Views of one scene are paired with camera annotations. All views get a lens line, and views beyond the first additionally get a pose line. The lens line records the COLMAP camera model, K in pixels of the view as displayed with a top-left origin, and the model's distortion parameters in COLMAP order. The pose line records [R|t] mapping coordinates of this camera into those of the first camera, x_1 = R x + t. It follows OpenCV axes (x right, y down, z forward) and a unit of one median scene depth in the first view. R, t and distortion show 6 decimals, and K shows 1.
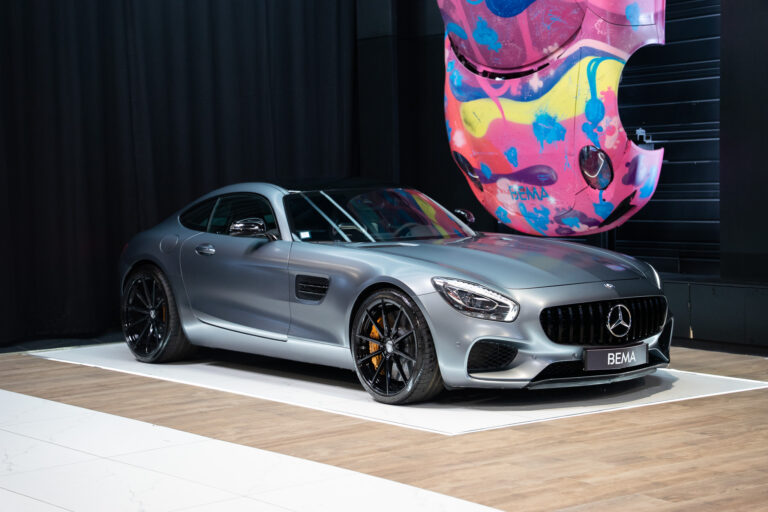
lens RADIAL K [[1520.1, 0, 384.2], [0, 1520.1, 257.2], [0, 0, 1]] dist [0.471149, 0.000000]
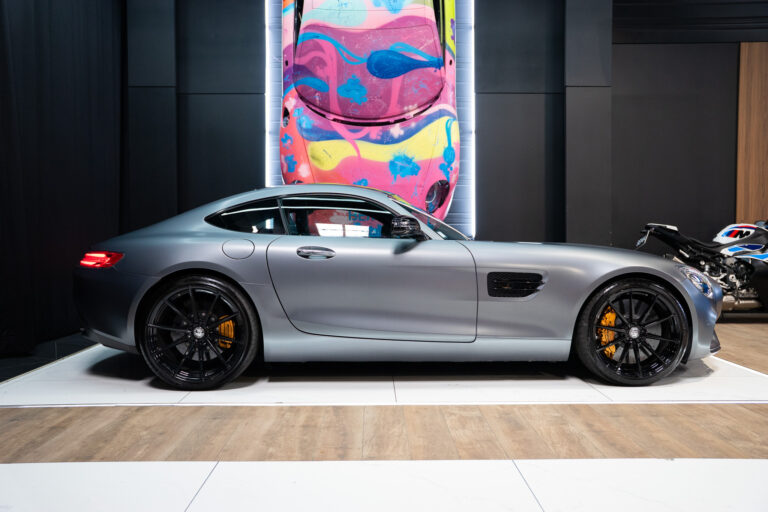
lens RADIAL K [[665.6, 0, 384.6], [0, 665.6, 251.8], [0, 0, 1]] dist [0.009204, 0.005285]
pose [[0.599020, -0.003917, 0.800724, -0.374173], [0.037611, 0.999022, -0.023250, 0.004364], [-0.799850, 0.044043, 0.598582, 0.671014]]
